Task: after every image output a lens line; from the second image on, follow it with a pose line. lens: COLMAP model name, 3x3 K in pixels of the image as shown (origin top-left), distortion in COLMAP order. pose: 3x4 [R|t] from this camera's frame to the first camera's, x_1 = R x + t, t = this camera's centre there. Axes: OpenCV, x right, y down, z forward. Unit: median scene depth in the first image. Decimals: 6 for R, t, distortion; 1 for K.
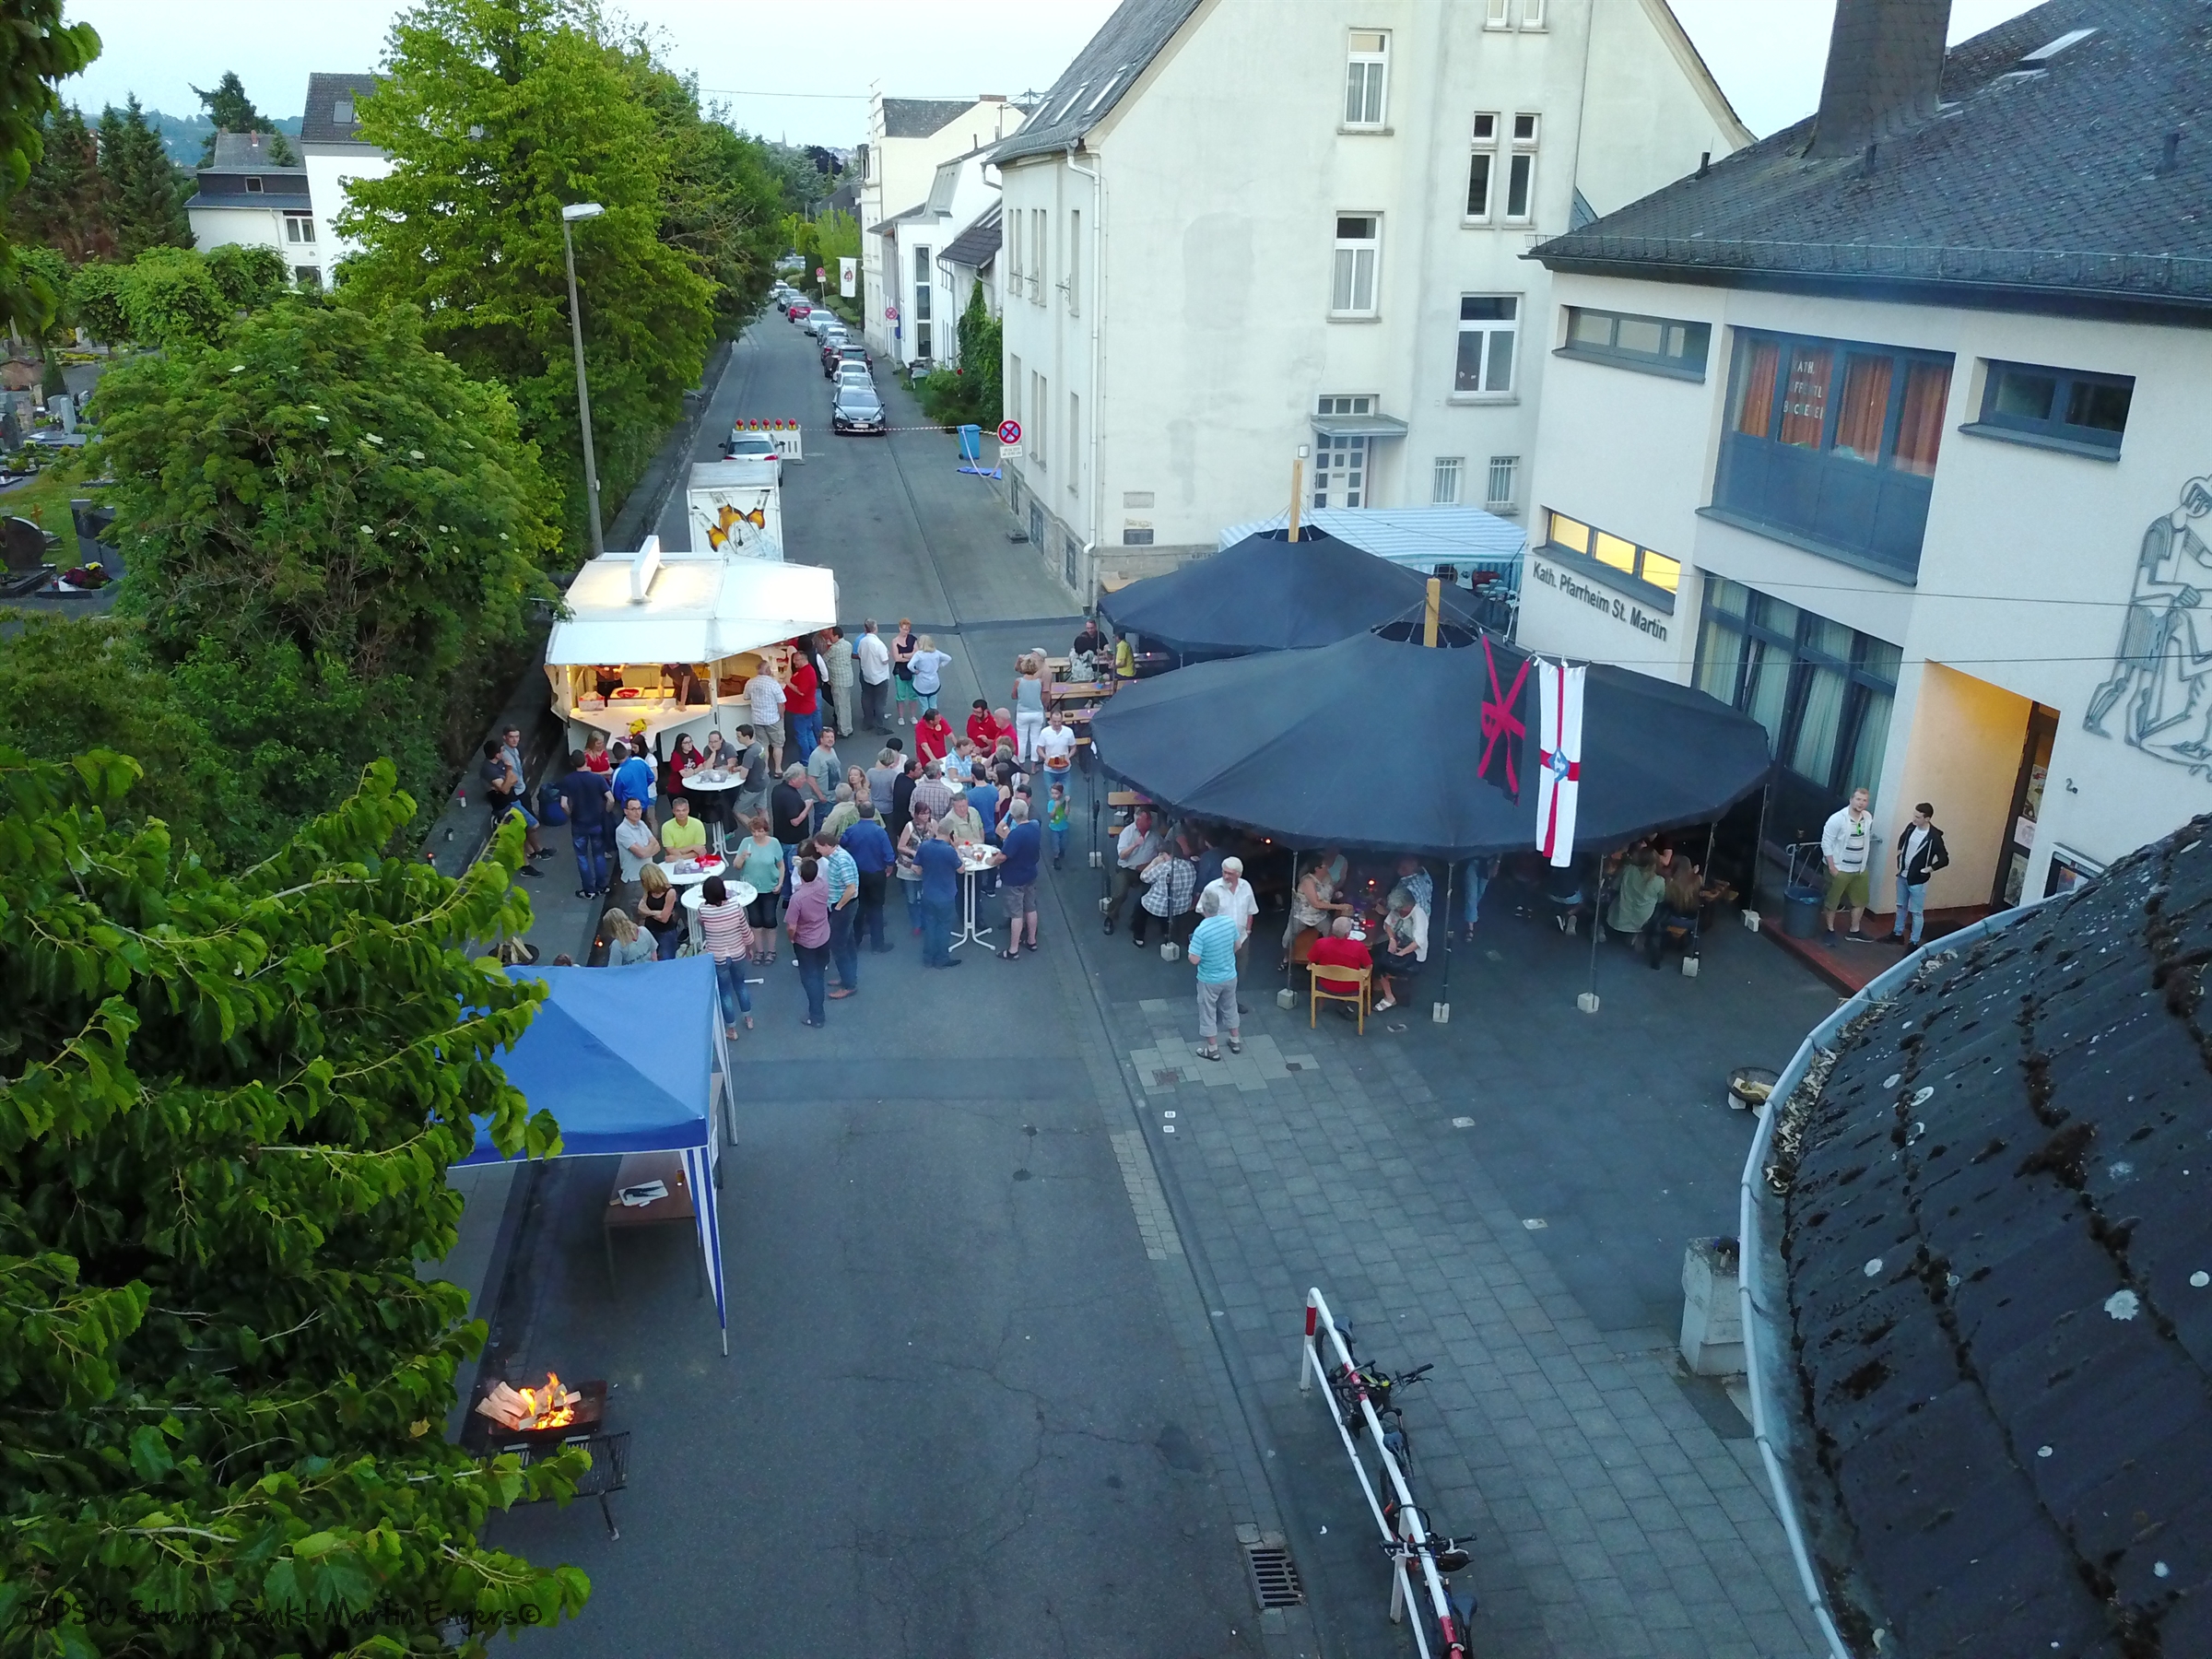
lens RADIAL K [[1689.2, 0, 1102.1], [0, 1689.2, 836.1], [0, 0, 1]] dist [0.000532, -0.006807]
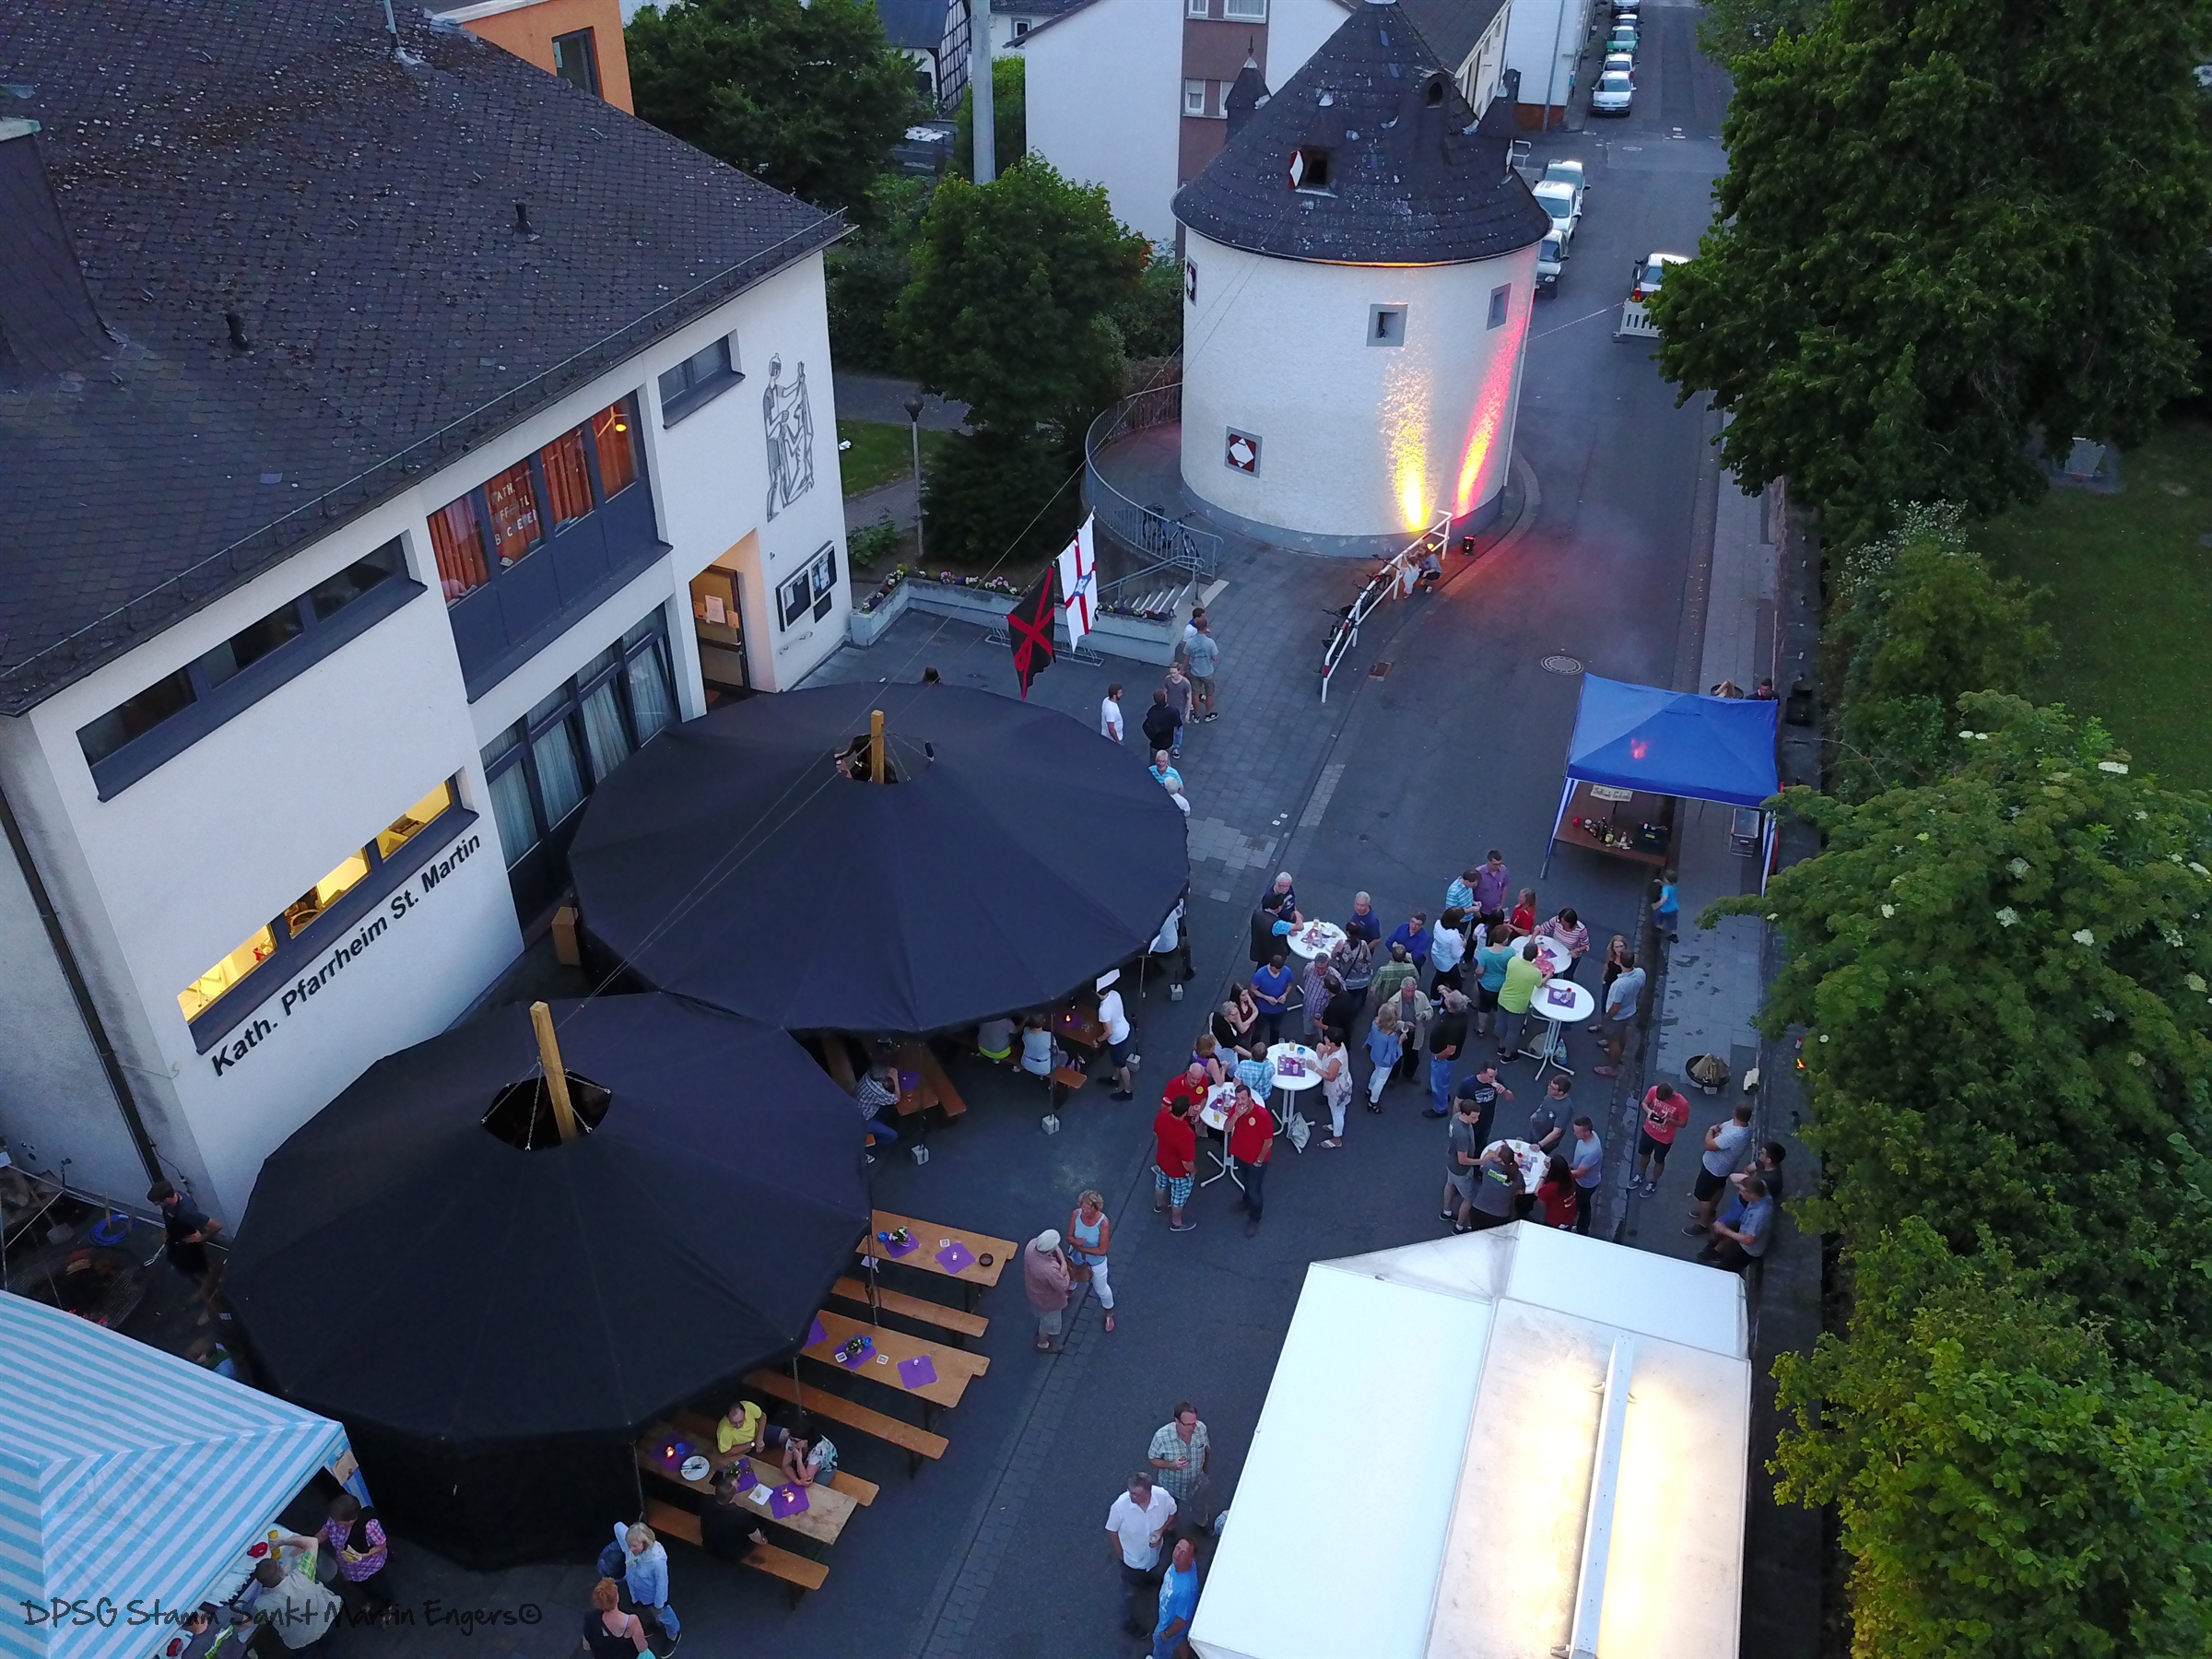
lens RADIAL K [[1701.7, 0, 1104.5], [0, 1701.7, 820.2], [0, 0, 1]] dist [0.003166, 0.001565]
pose [[-0.877078, -0.284045, 0.387366, -0.351087], [0.149258, 0.605350, 0.781840, -0.898197], [-0.456570, 0.743552, -0.488543, 1.469014]]
